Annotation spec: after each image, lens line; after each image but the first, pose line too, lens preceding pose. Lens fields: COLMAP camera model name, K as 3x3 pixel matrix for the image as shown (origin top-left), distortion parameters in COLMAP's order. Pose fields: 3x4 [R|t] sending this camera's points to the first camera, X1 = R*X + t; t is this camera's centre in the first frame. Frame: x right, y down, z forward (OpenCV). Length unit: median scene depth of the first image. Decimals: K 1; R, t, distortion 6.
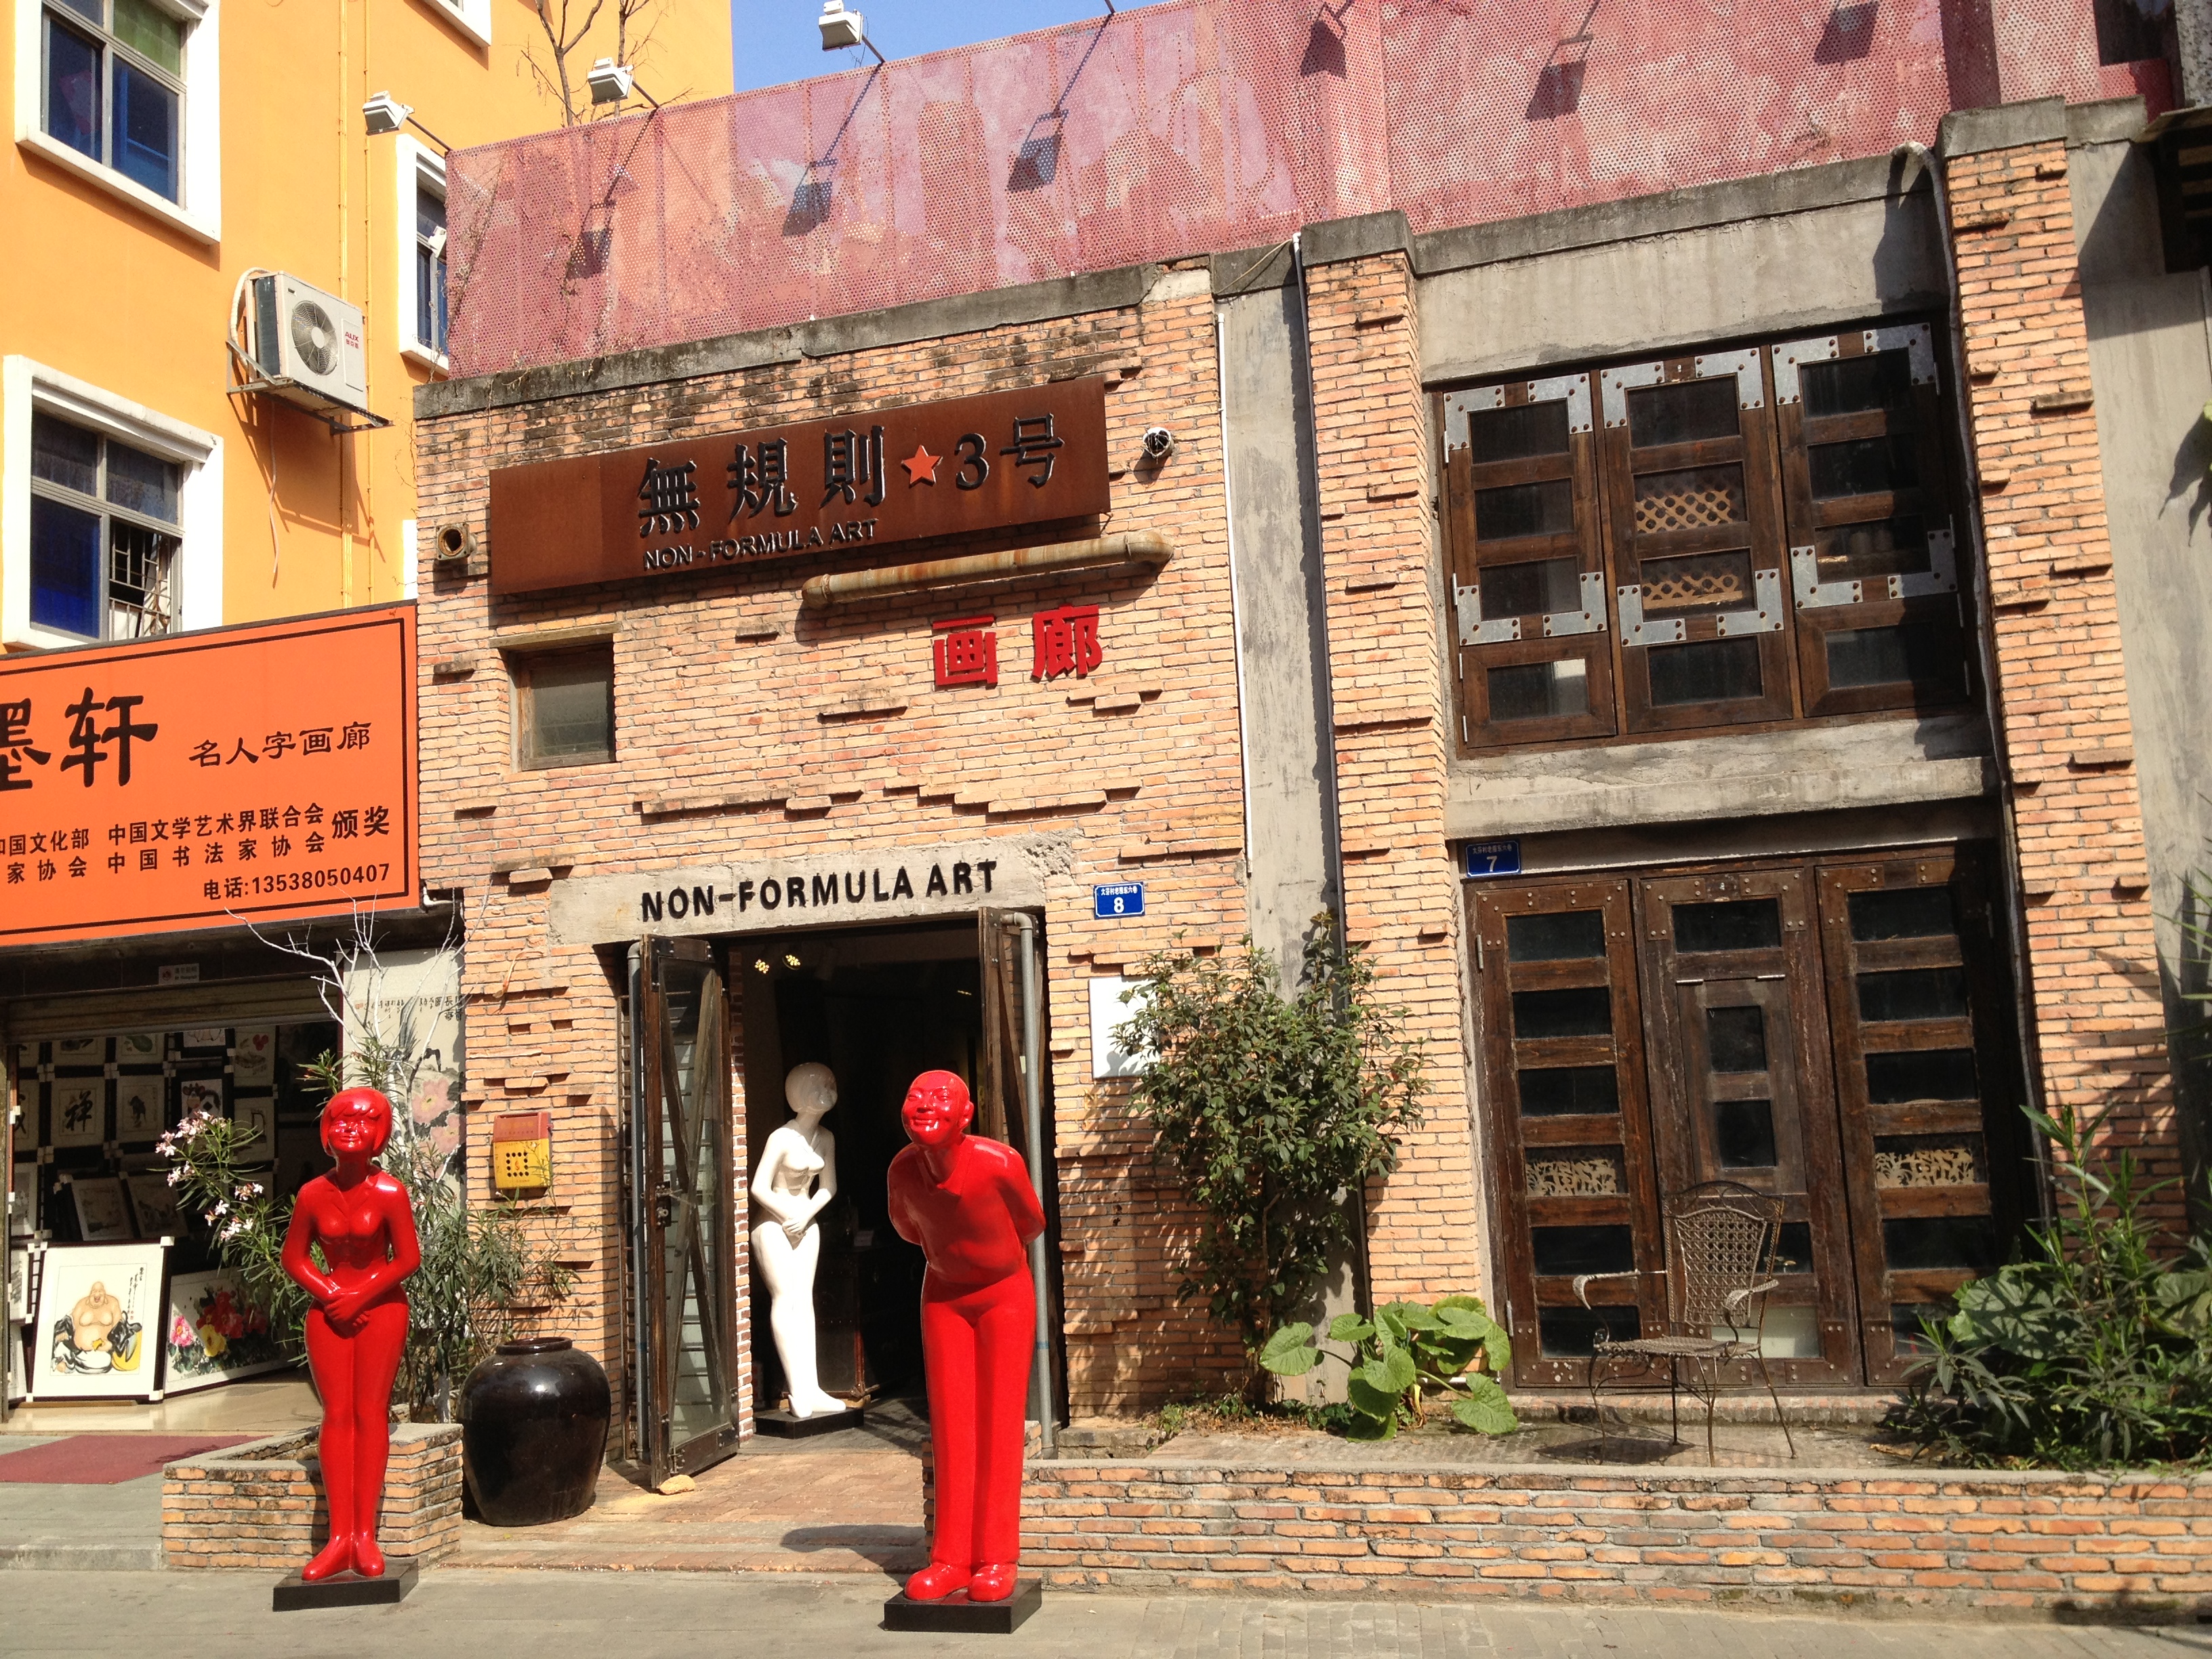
lens RADIAL K [[2039.2, 0, 1106.9], [0, 2039.2, 832.7], [0, 0, 1]] dist [-0.003706, 0.023585]
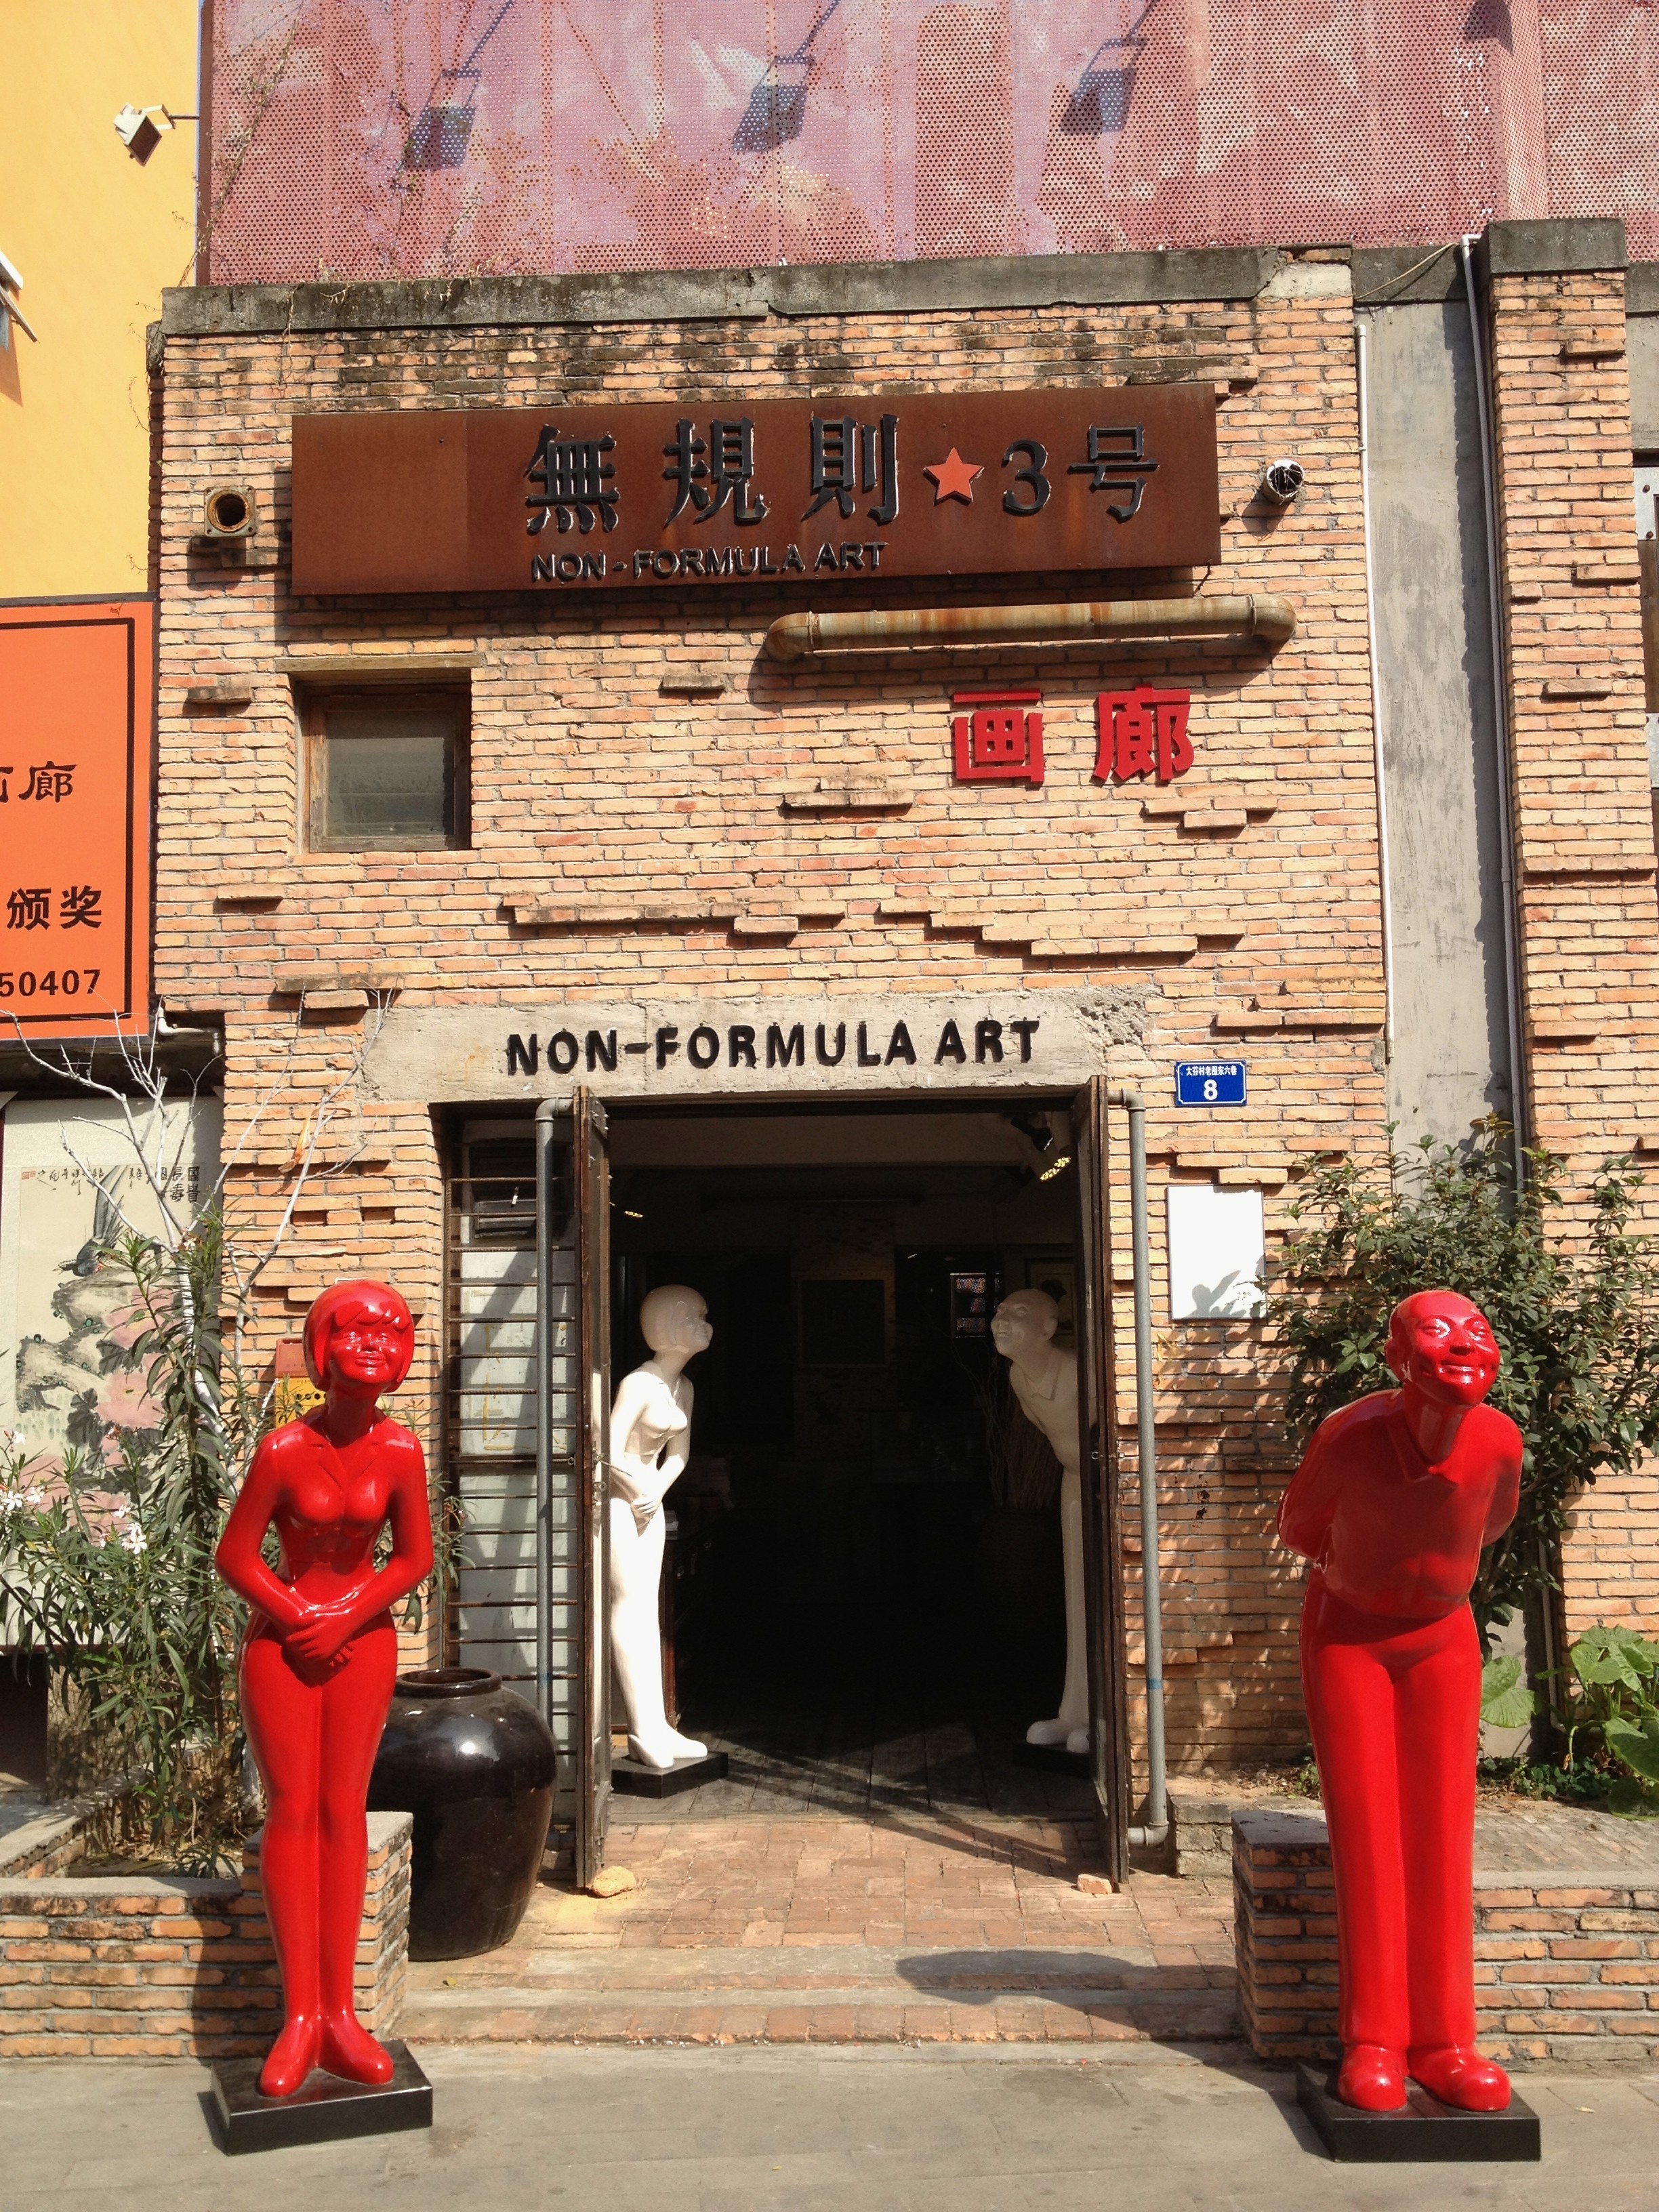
lens RADIAL K [[1942.2, 0, 655.4], [0, 1942.2, 1150.6], [0, 0, 1]] dist [0.039724, -0.095594]
pose [[0.971187, 0.061668, 0.230201, -0.338614], [-0.065787, 0.997781, 0.010255, 0.060822], [-0.229058, -0.025104, 0.973089, 0.336016]]
